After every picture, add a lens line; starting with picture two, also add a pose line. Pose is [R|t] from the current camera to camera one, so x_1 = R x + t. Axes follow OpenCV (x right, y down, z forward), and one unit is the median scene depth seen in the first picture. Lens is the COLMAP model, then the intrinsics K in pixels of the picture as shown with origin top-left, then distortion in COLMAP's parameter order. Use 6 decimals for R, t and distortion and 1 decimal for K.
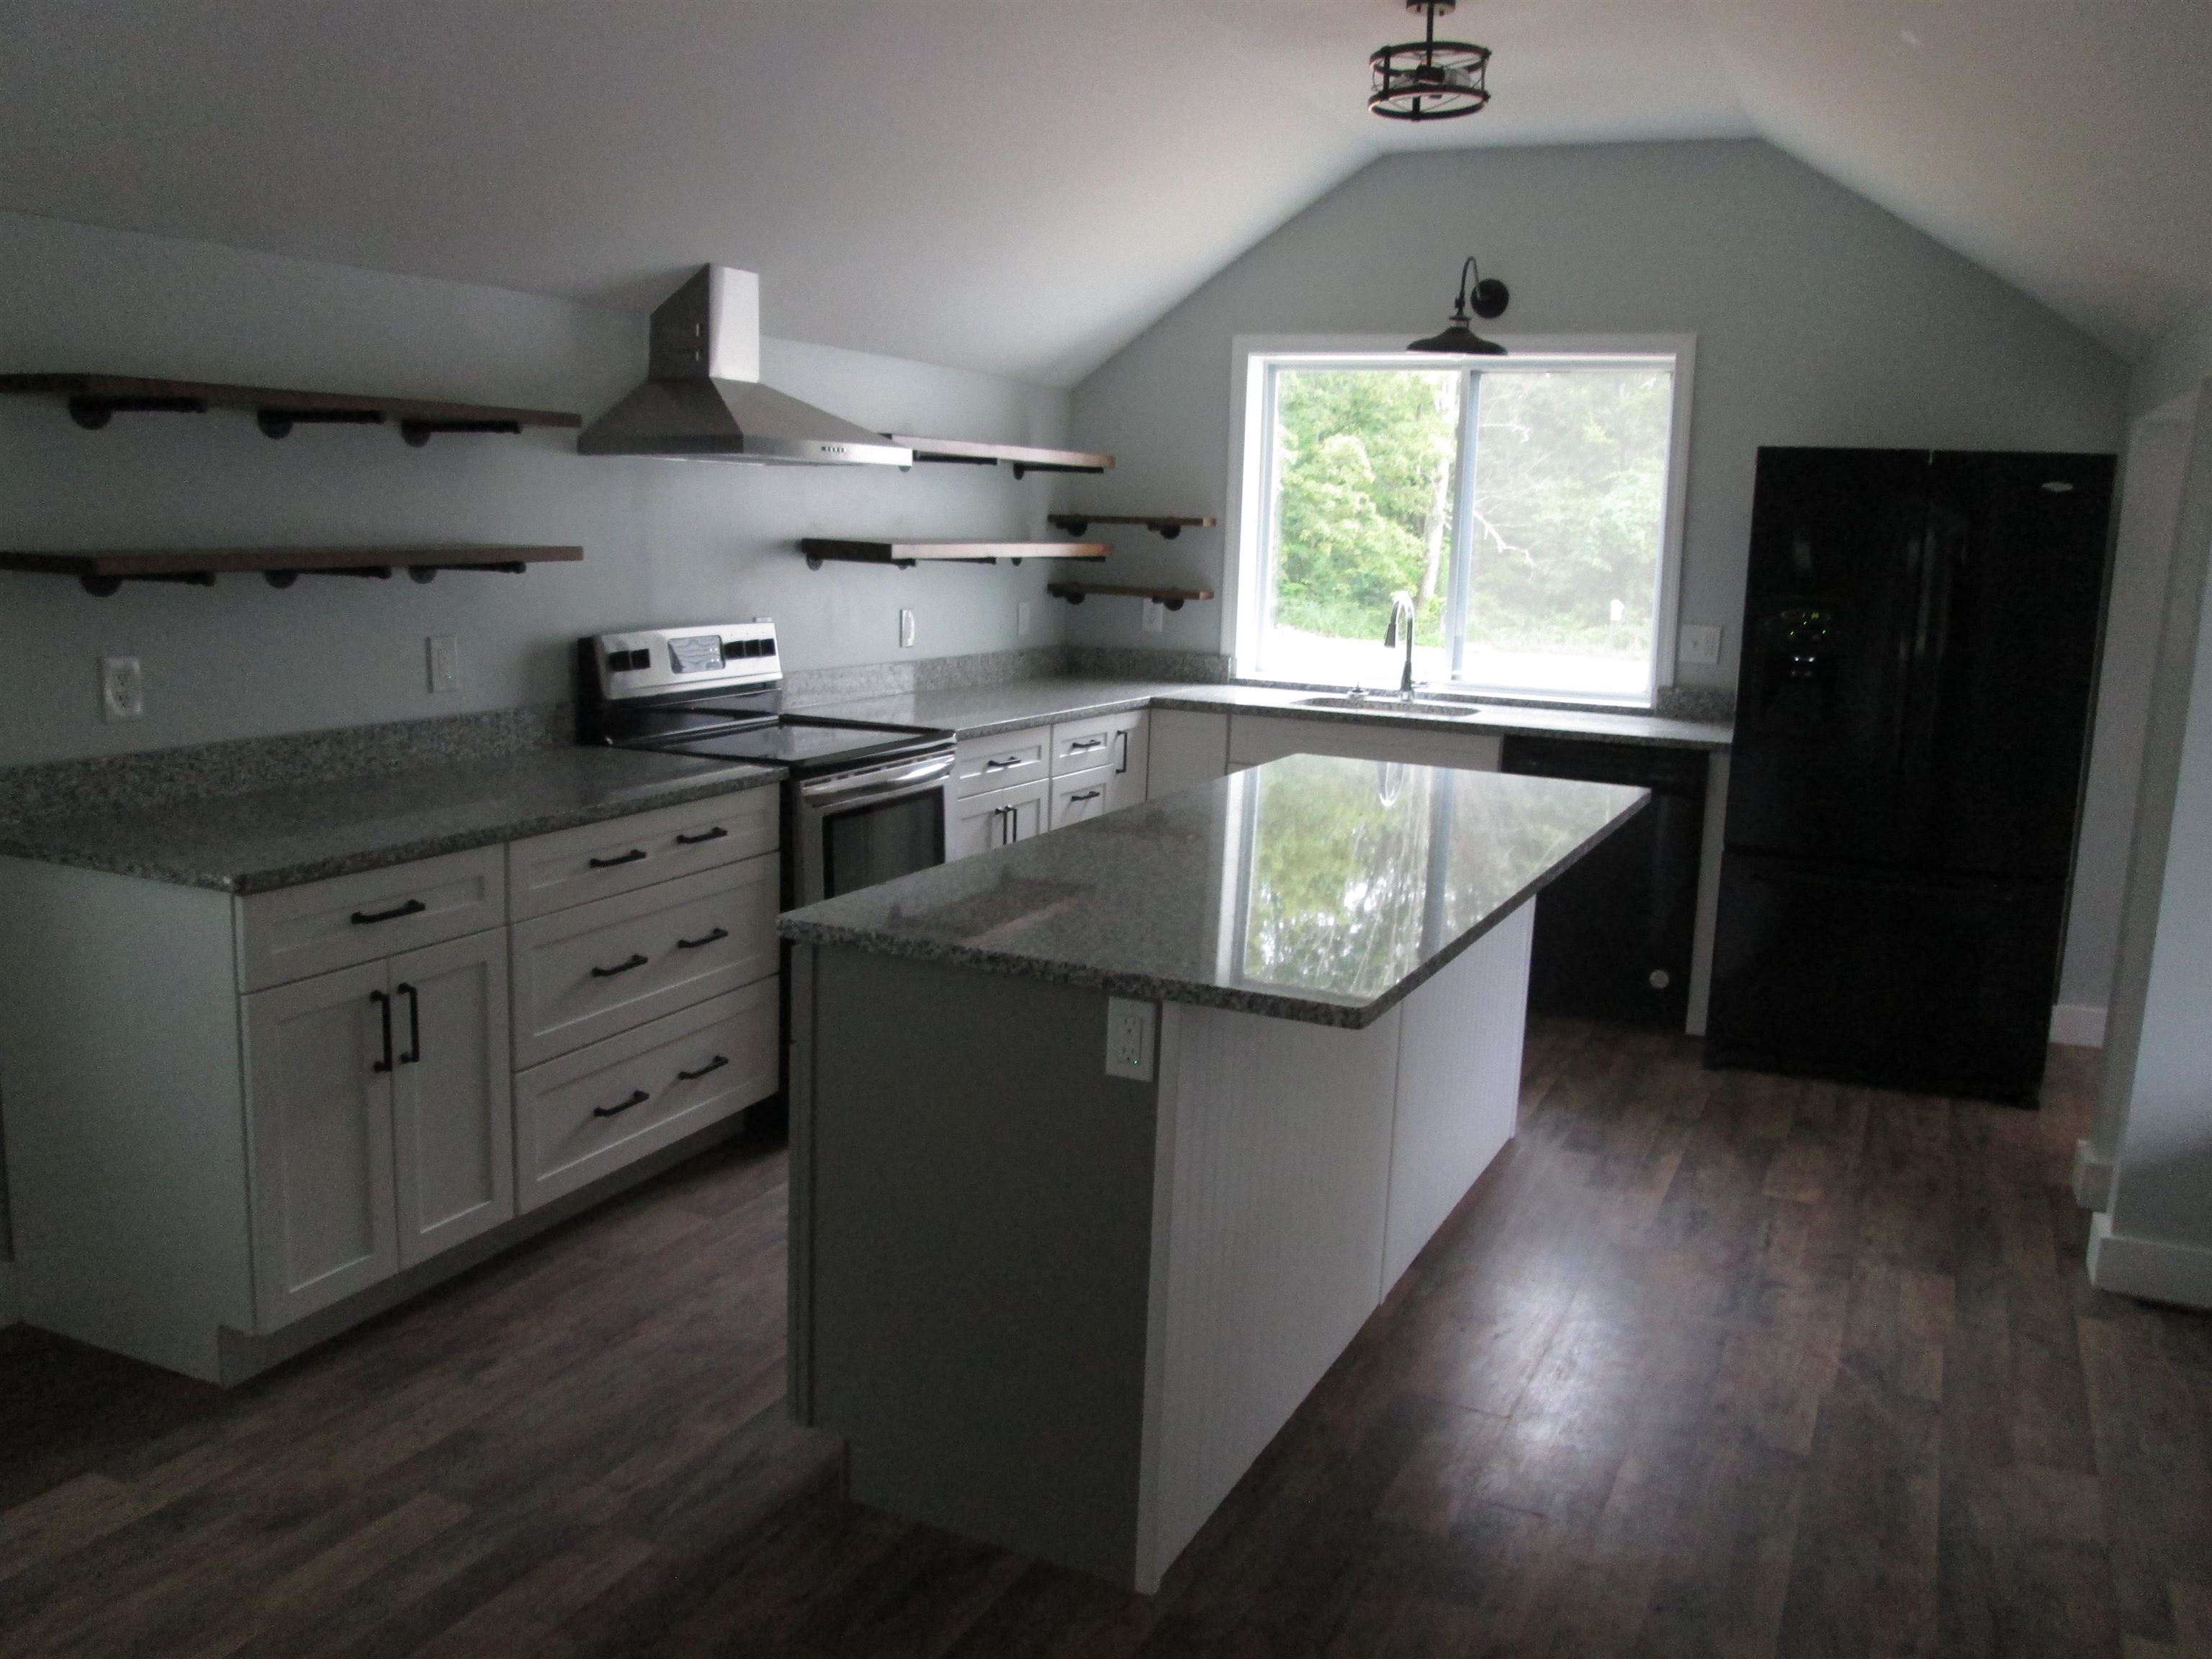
lens RADIAL K [[1836.0, 0, 1107.9], [0, 1836.0, 837.5], [0, 0, 1]] dist [-0.057642, 0.025973]
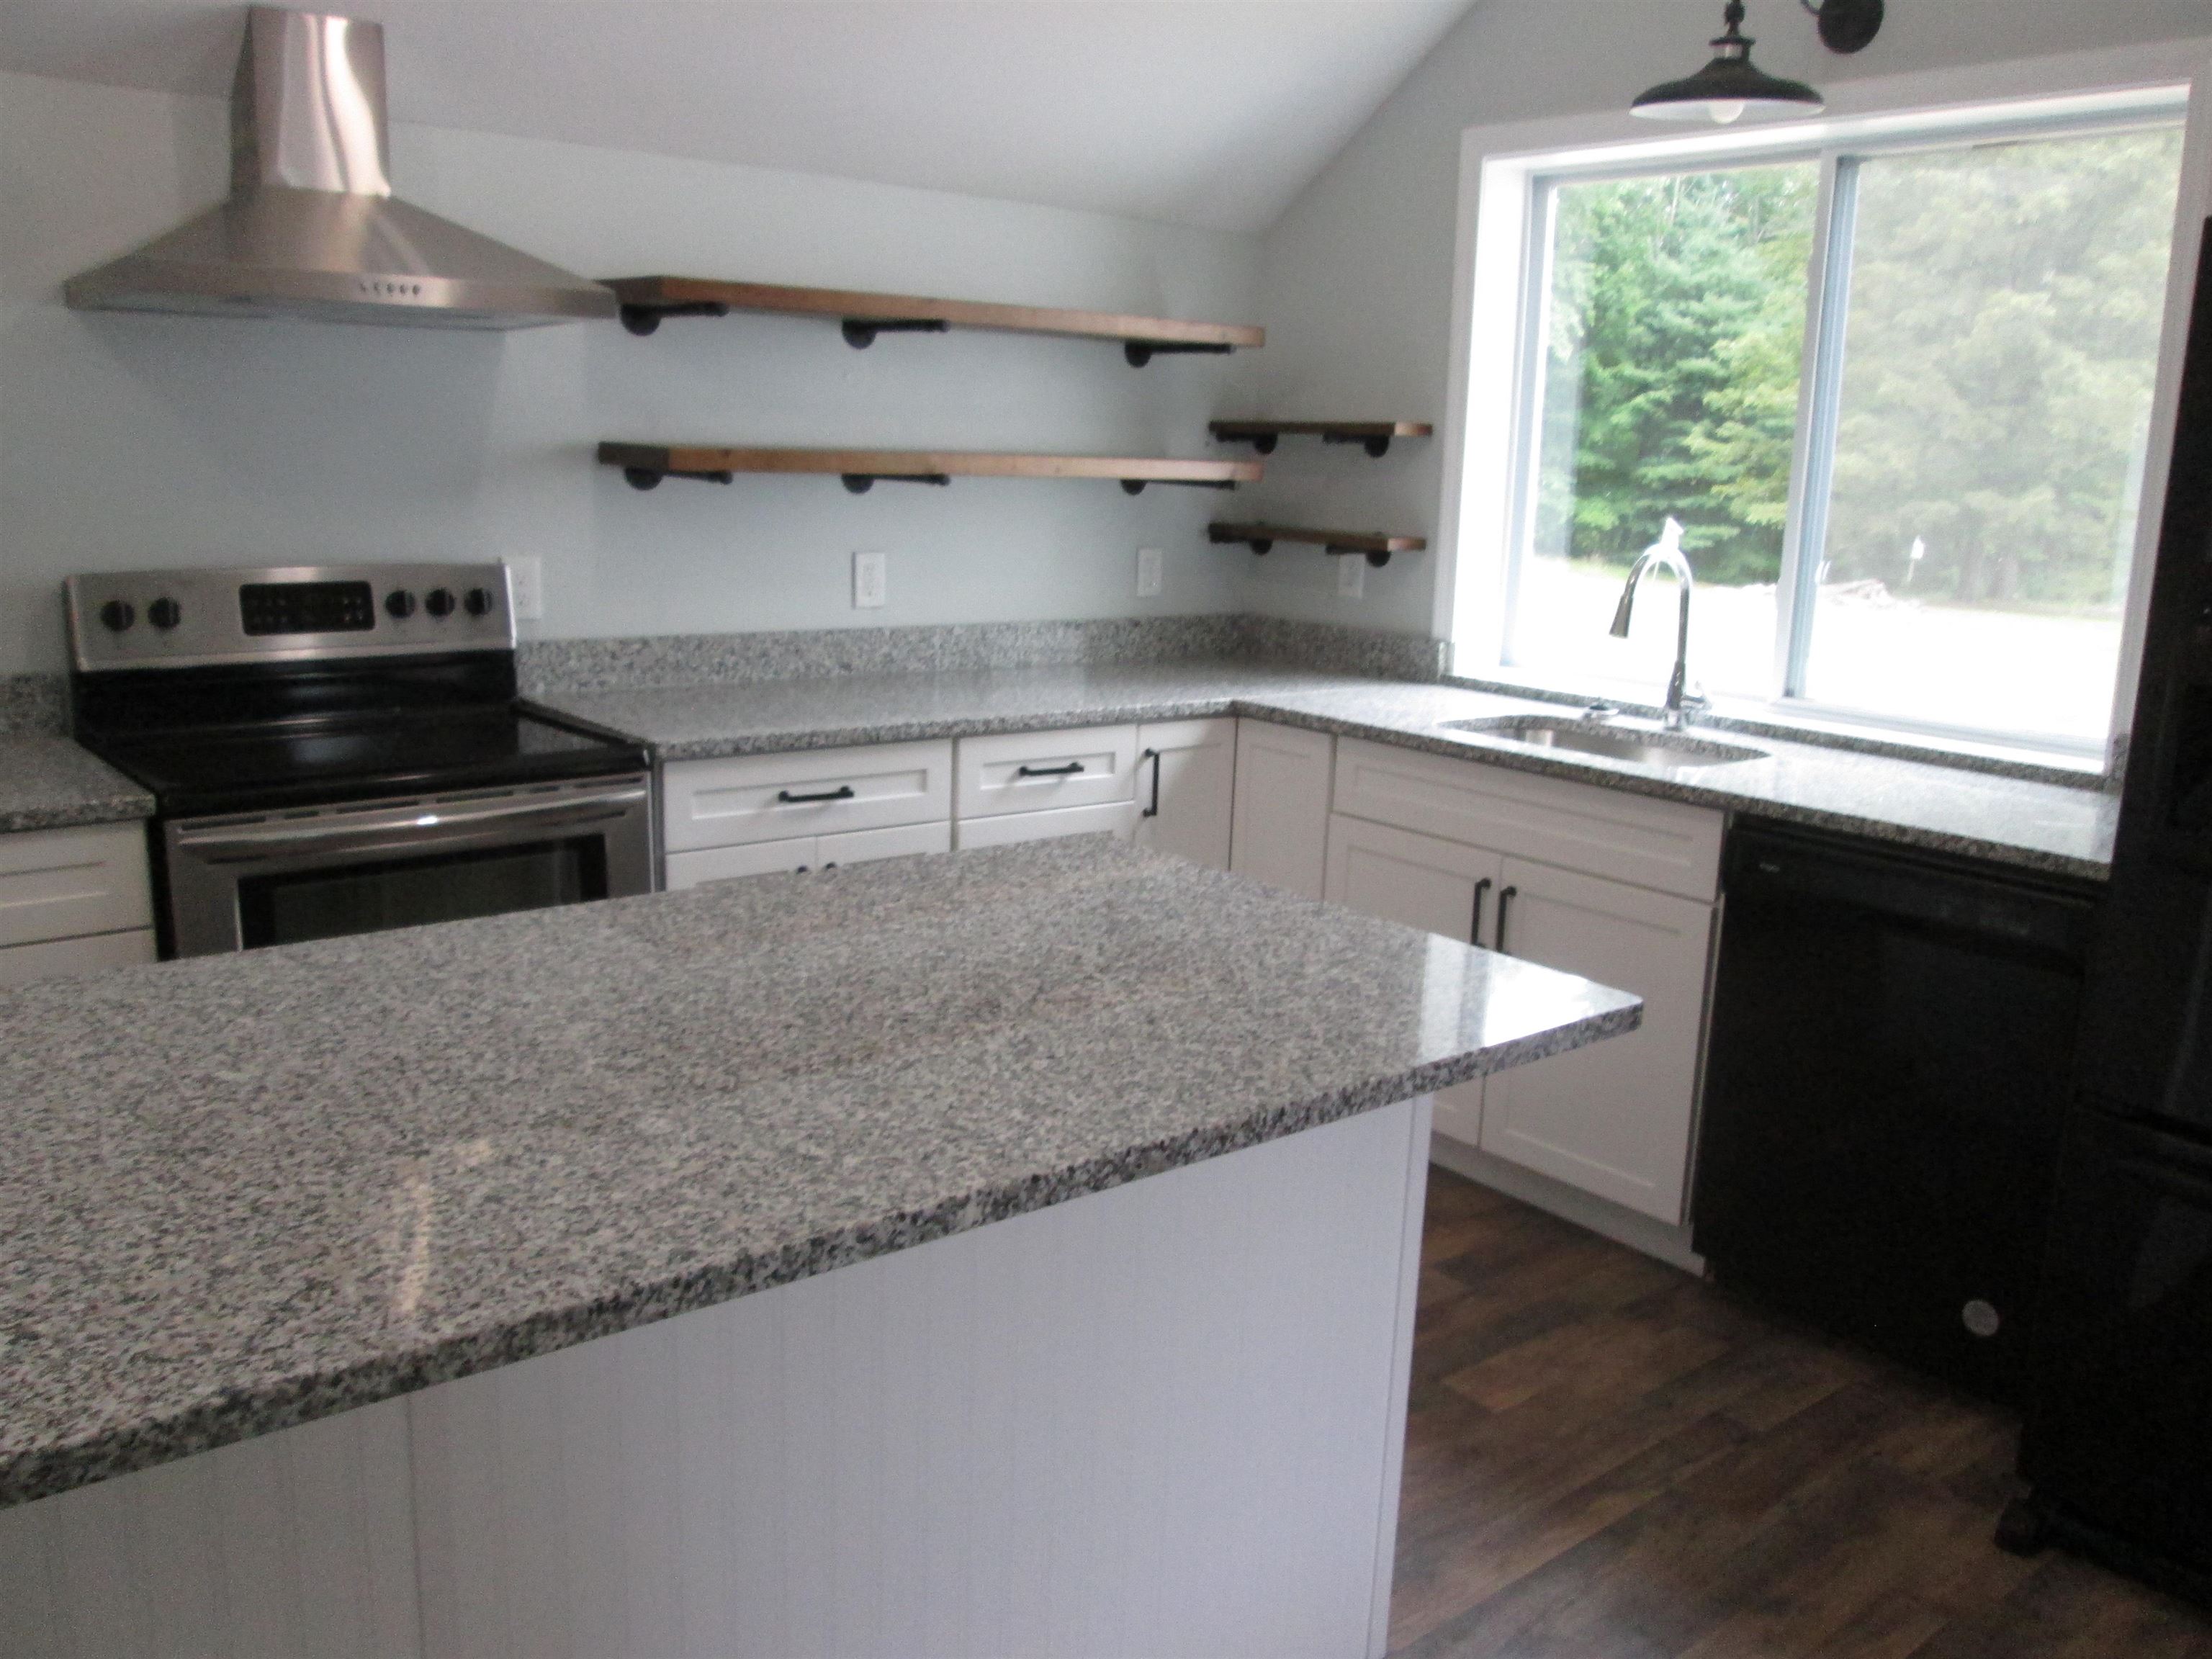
lens RADIAL K [[1836.0, 0, 1118.7], [0, 1836.0, 830.2], [0, 0, 1]] dist [-0.057642, 0.025973]
pose [[0.902440, 0.083309, -0.422684, 0.394166], [-0.075741, 0.996523, 0.034702, -0.076523], [0.424106, 0.000698, 0.905612, 0.615812]]
